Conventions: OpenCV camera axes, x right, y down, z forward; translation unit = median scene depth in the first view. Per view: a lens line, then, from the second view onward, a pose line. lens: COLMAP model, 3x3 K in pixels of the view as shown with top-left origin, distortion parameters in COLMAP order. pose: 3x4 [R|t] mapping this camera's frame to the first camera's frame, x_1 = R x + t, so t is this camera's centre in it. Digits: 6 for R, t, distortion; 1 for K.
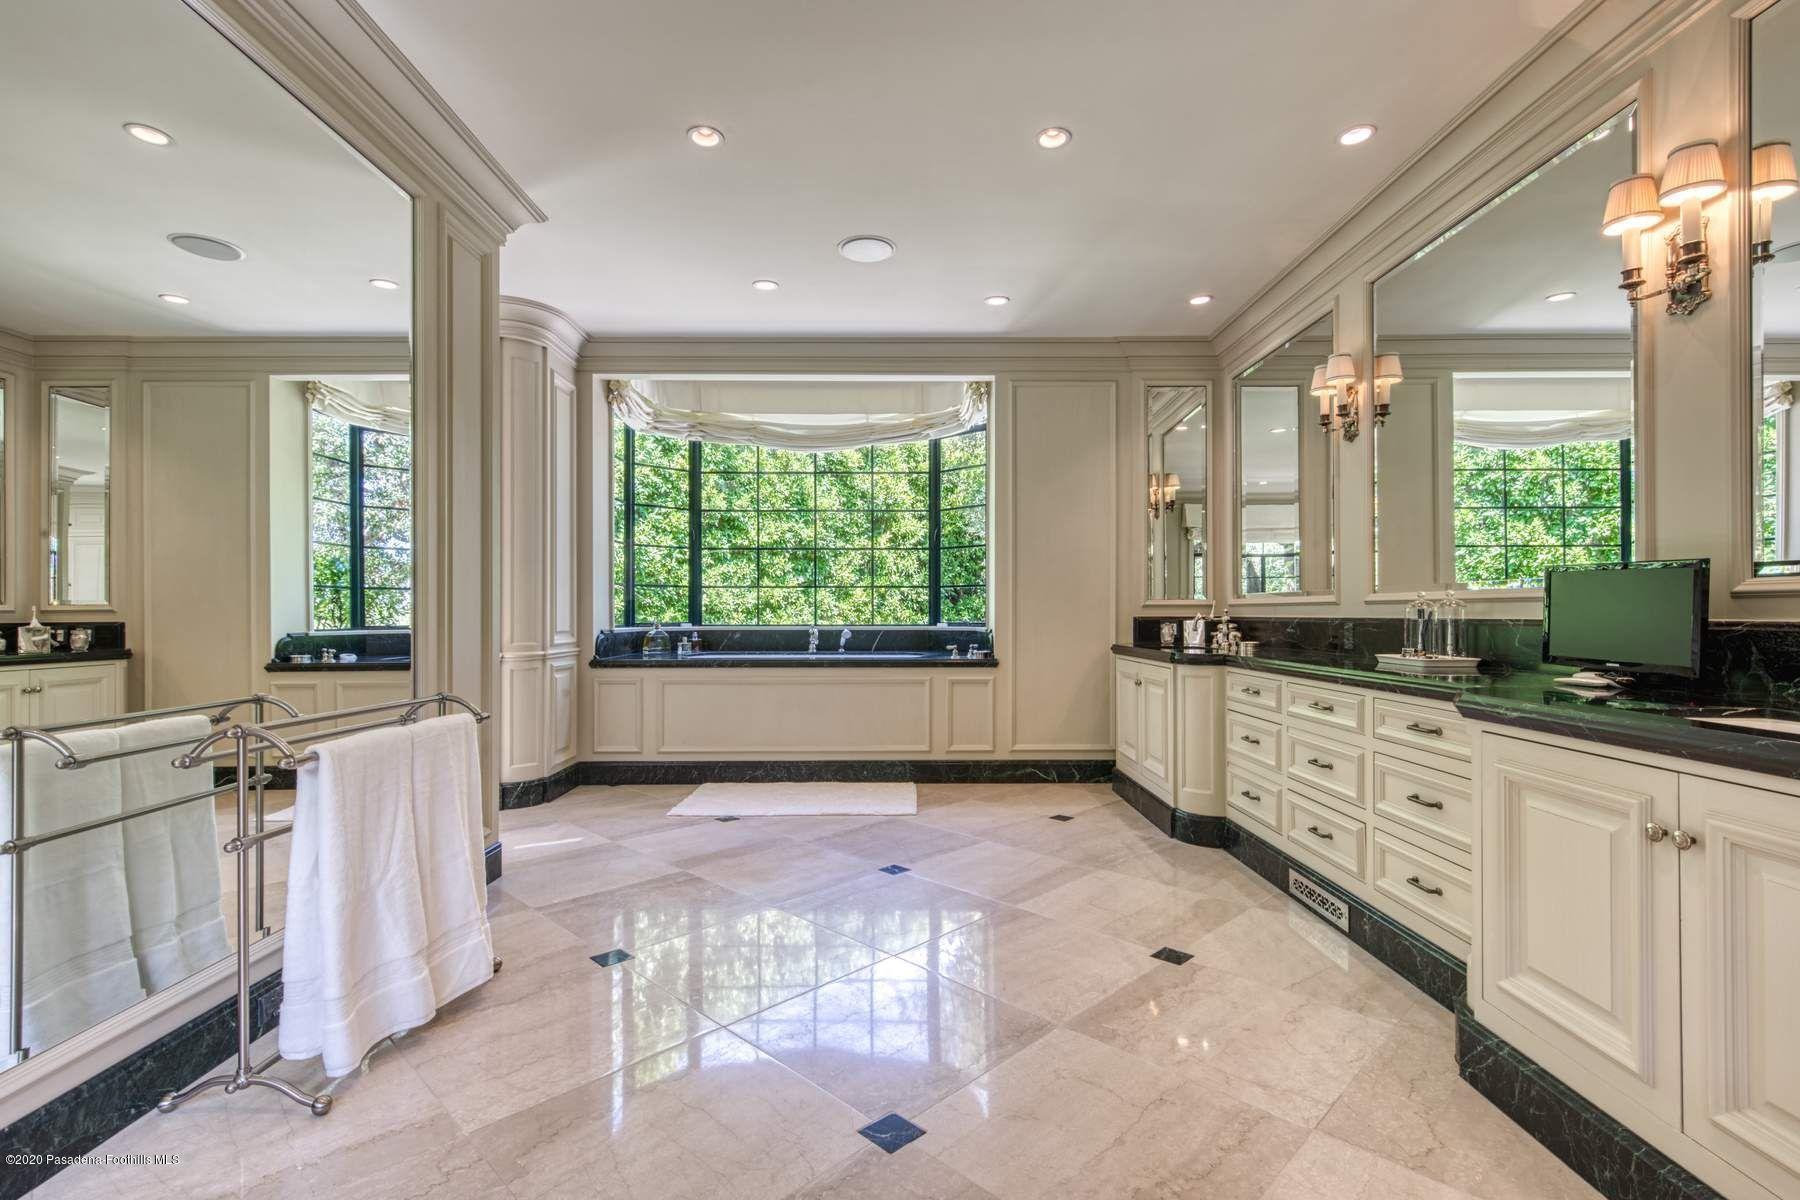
lens RADIAL K [[831.9, 0, 899.7], [0, 831.9, 609.7], [0, 0, 1]] dist [-0.002069, -0.000063]
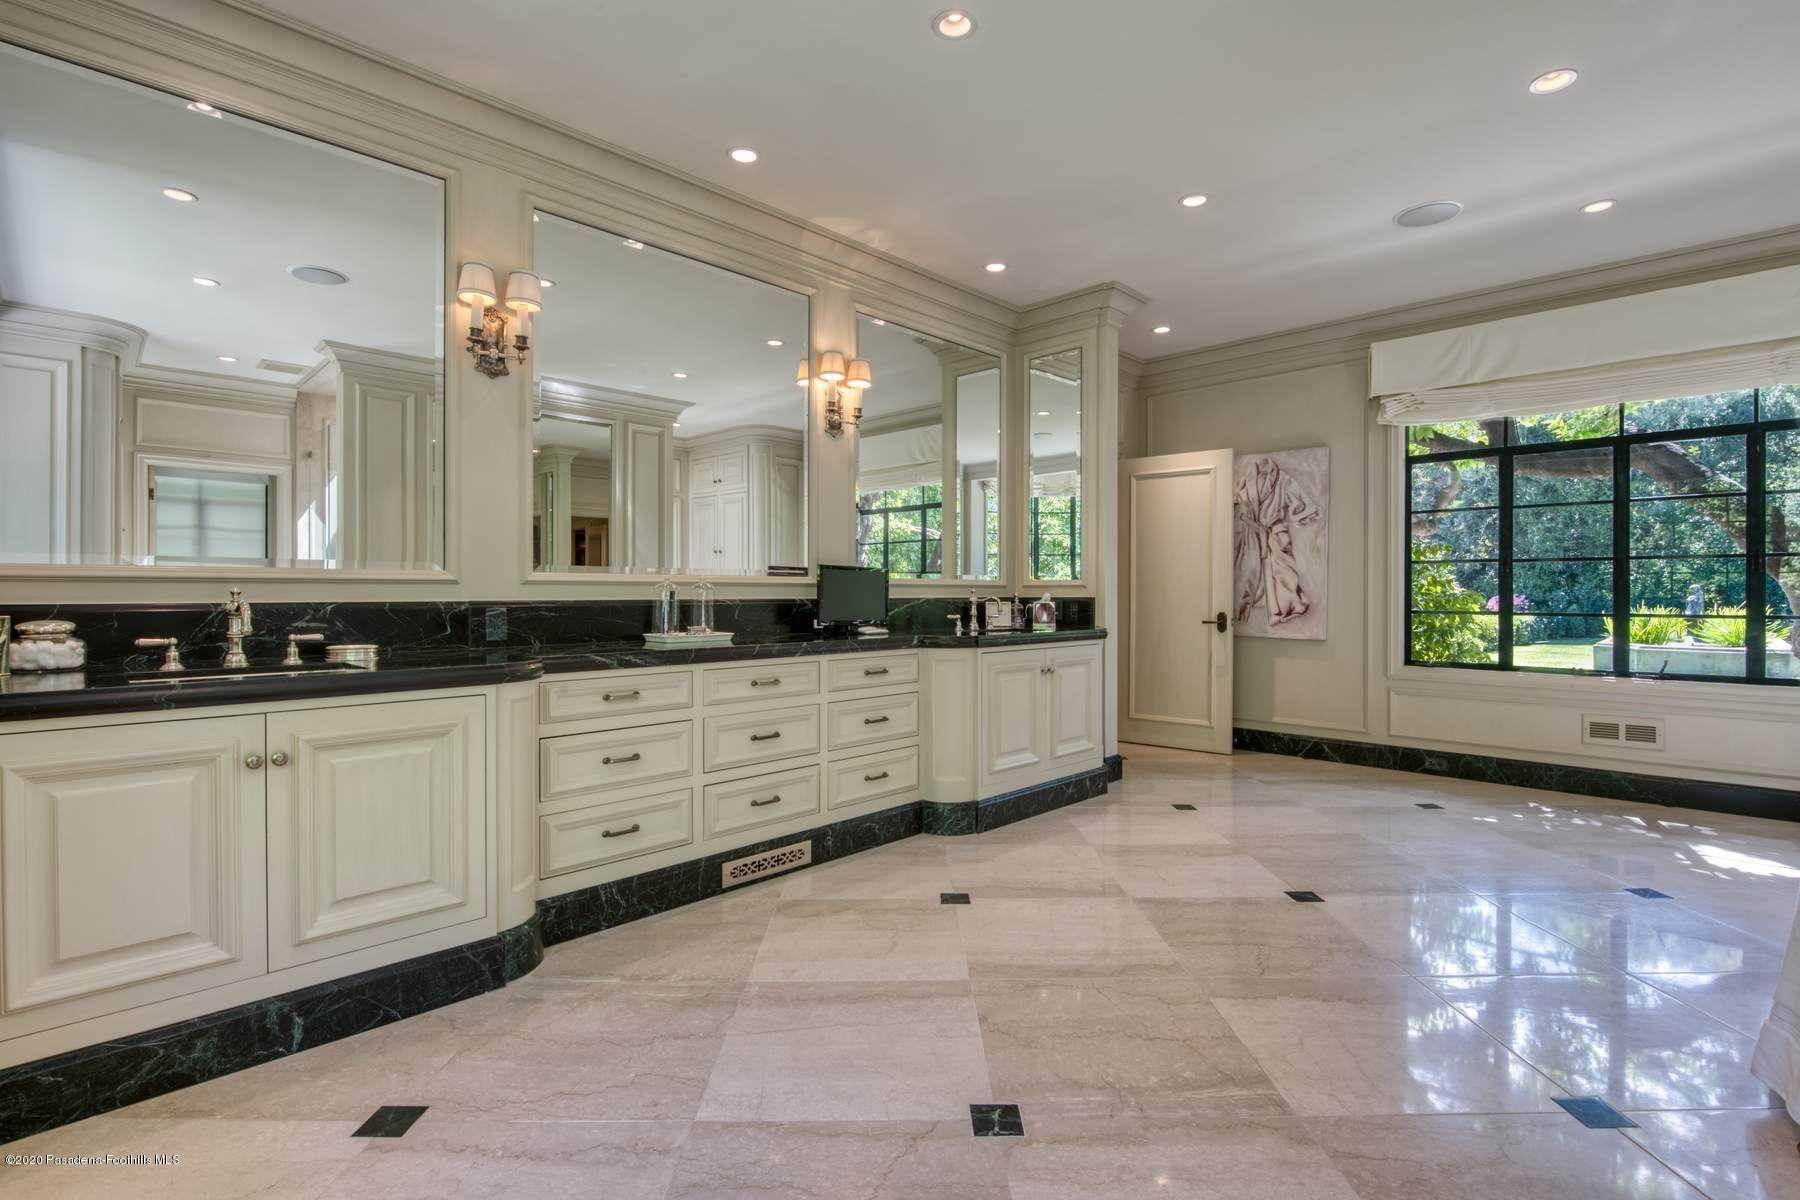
lens RADIAL K [[831.9, 0, 913.4], [0, 831.9, 597.6], [0, 0, 1]] dist [-0.002069, -0.000063]
pose [[-0.717697, 0.007647, 0.696313, -0.327172], [0.004701, 0.999970, -0.006136, 0.014841], [-0.696339, -0.001131, -0.717712, 1.462658]]
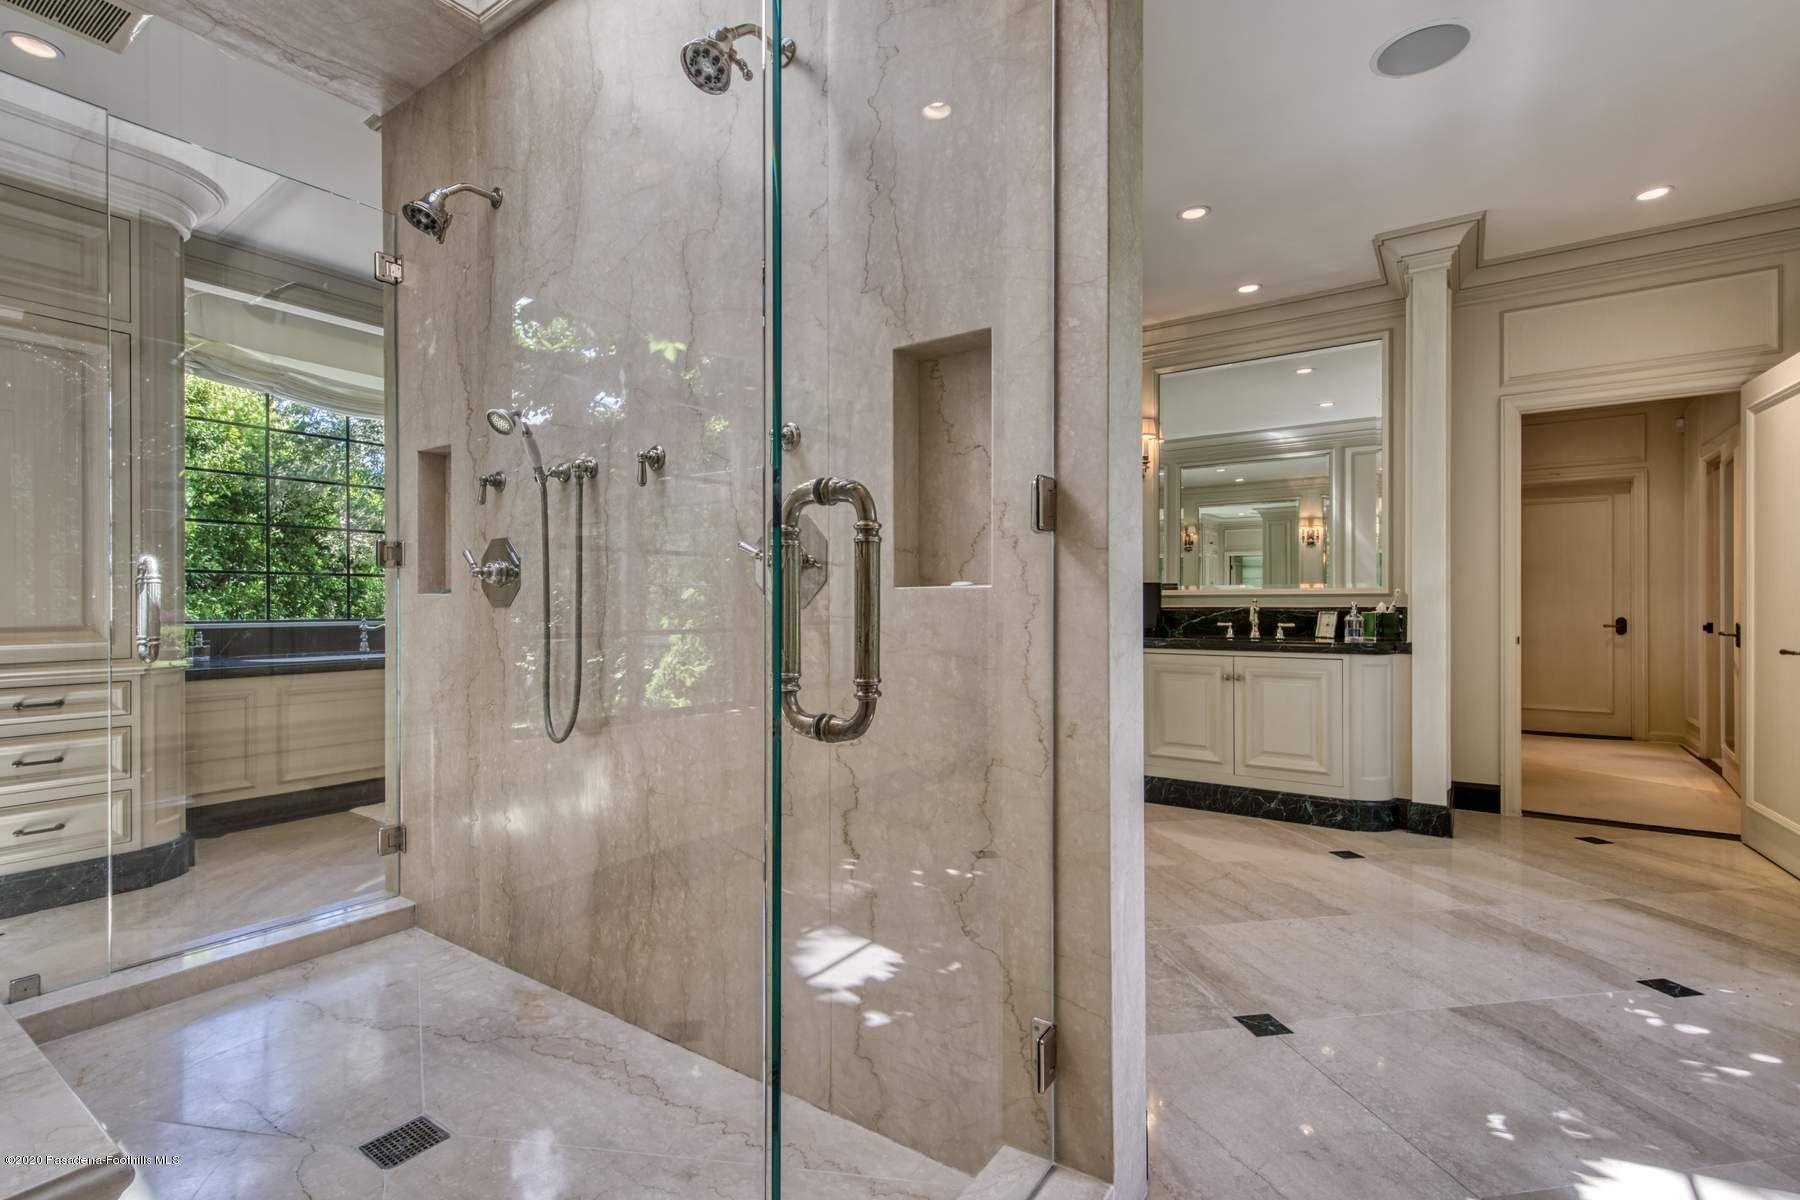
lens RADIAL K [[831.9, 0, 909.2], [0, 831.9, 604.6], [0, 0, 1]] dist [-0.002069, -0.000063]
pose [[0.560871, 0.008799, 0.827857, -0.964414], [-0.002362, 0.999956, -0.009028, 0.015466], [-0.827900, 0.003108, 0.560867, 0.110113]]
